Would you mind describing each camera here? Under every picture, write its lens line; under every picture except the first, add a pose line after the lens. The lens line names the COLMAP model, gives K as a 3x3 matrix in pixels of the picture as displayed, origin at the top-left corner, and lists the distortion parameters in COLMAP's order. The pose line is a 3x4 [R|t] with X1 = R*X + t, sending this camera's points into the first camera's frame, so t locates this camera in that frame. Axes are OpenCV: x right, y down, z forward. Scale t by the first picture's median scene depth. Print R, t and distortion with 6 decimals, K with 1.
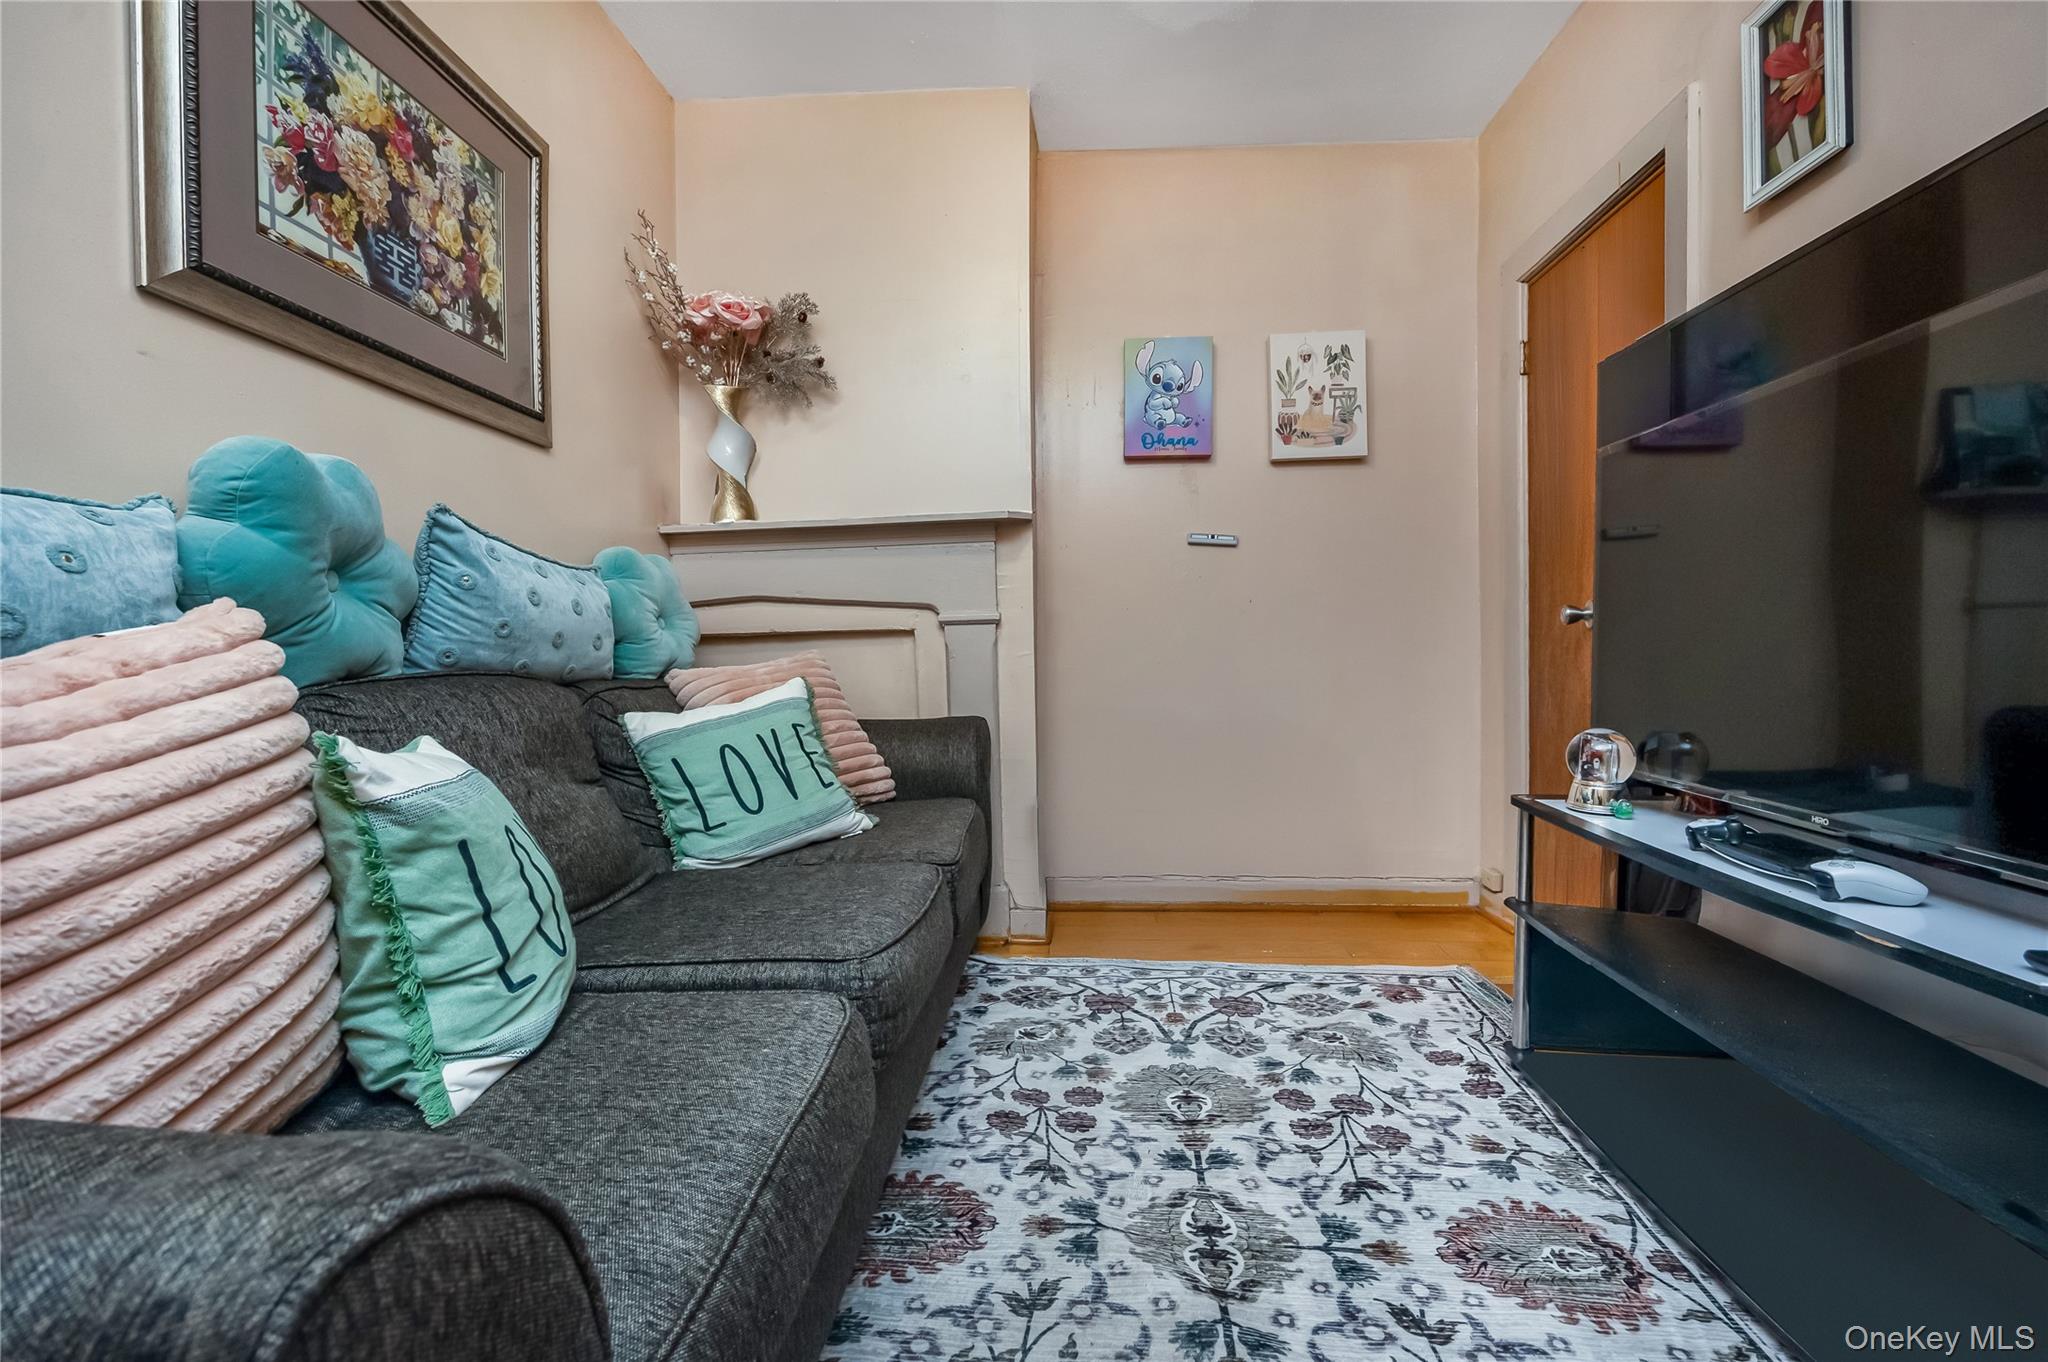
lens RADIAL K [[839.5, 0, 1025.6], [0, 839.5, 668.7], [0, 0, 1]] dist [0.006596, 0.000227]
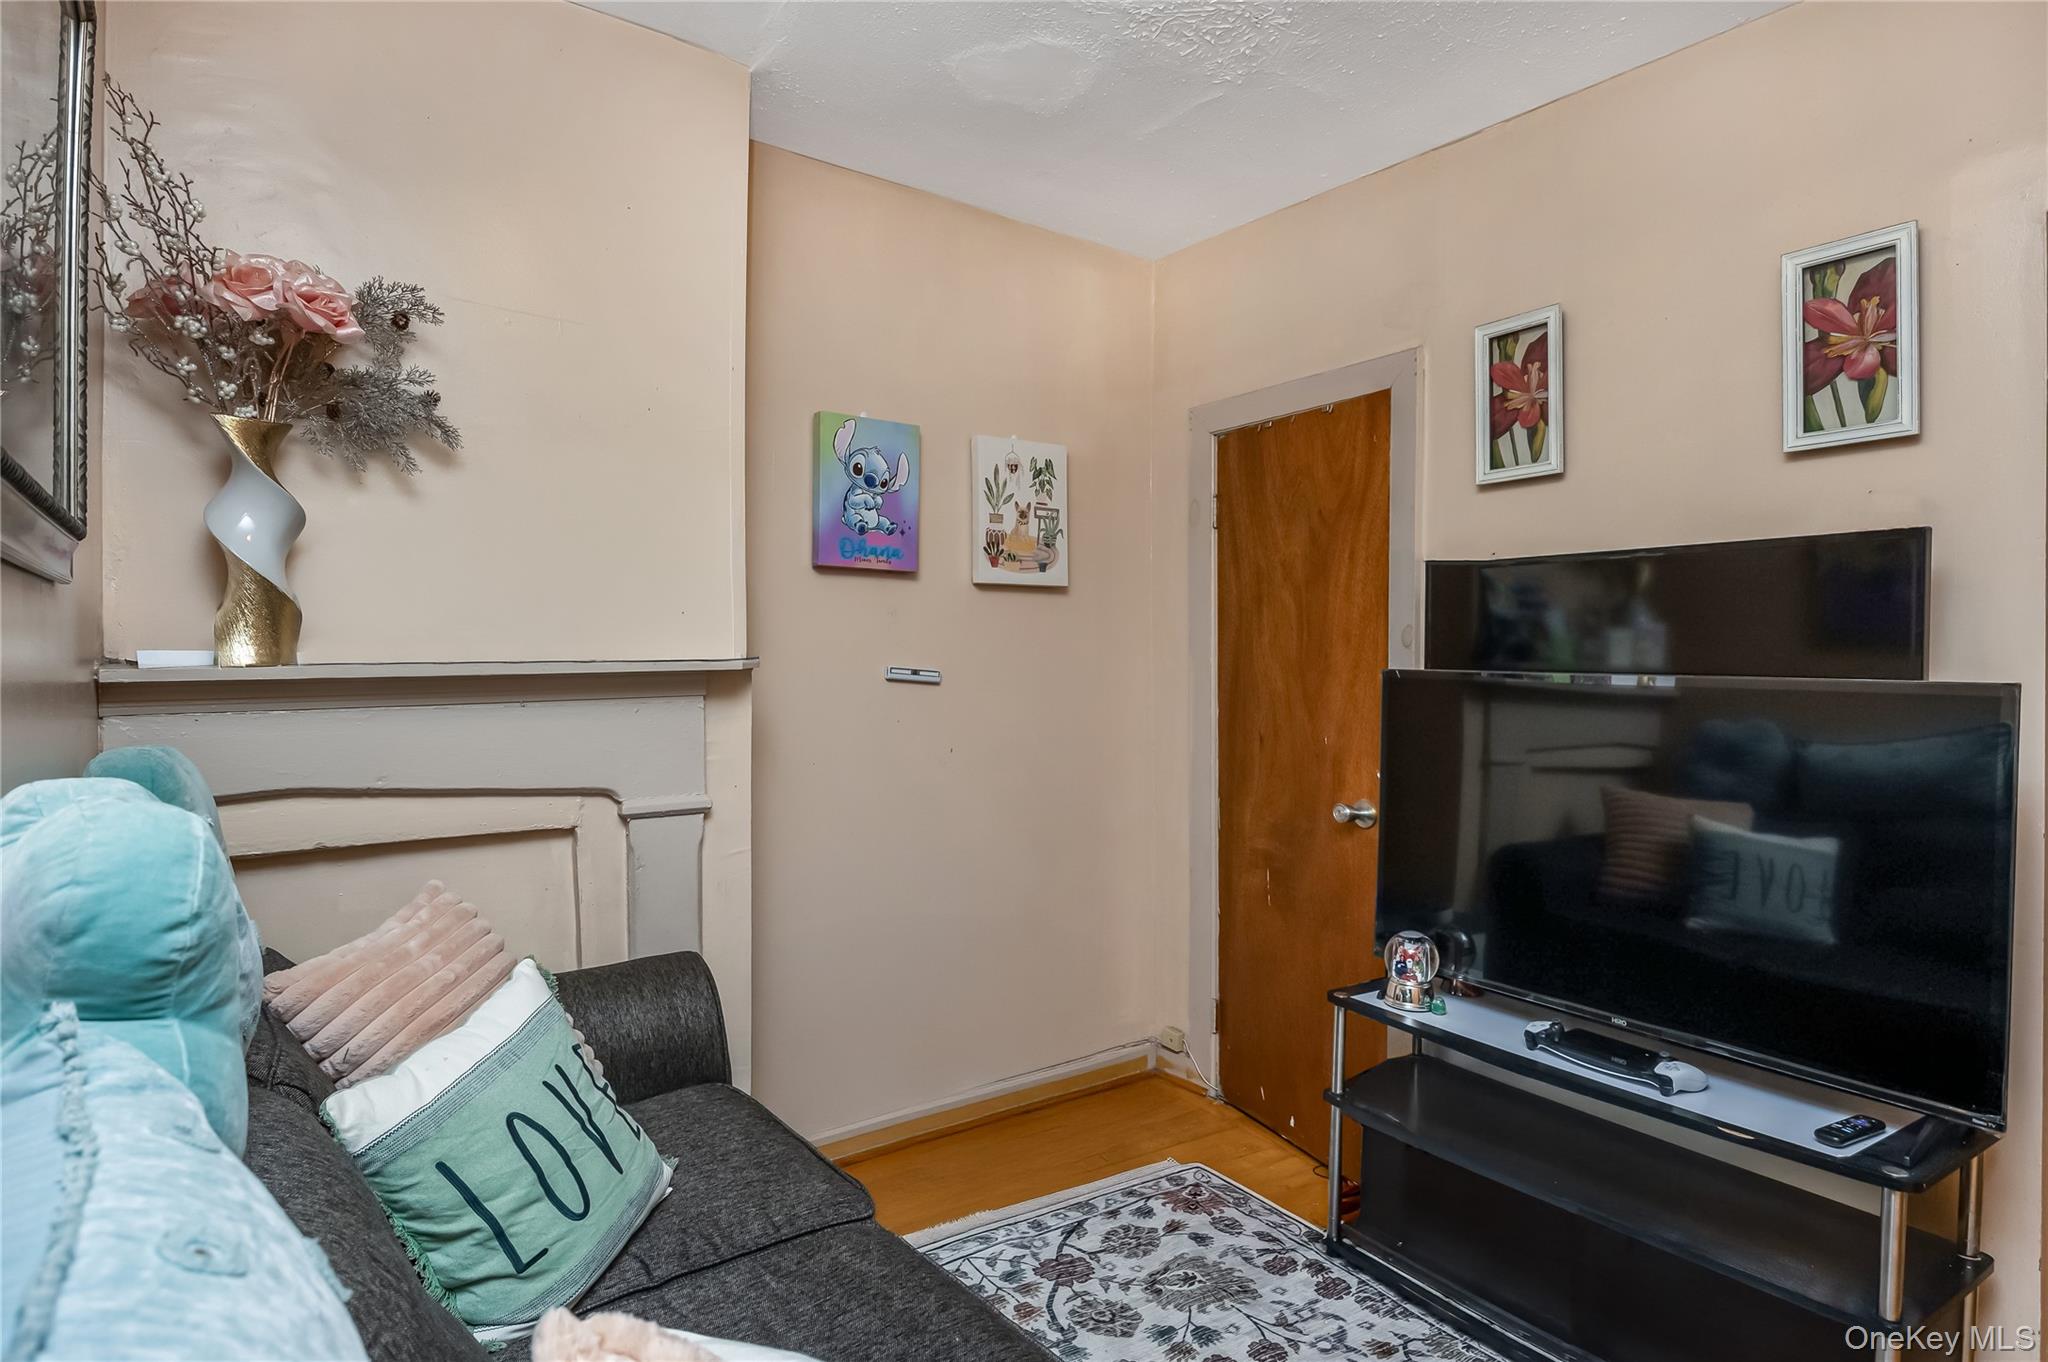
lens RADIAL K [[1150.3, 0, 1023.5], [0, 1150.3, 673.6], [0, 0, 1]] dist [0.000572, 0.000855]
pose [[0.777175, 0.011079, 0.629188, -0.502659], [-0.004402, 0.999916, -0.012170, -0.184705], [-0.629270, 0.006688, 0.777158, 0.102133]]
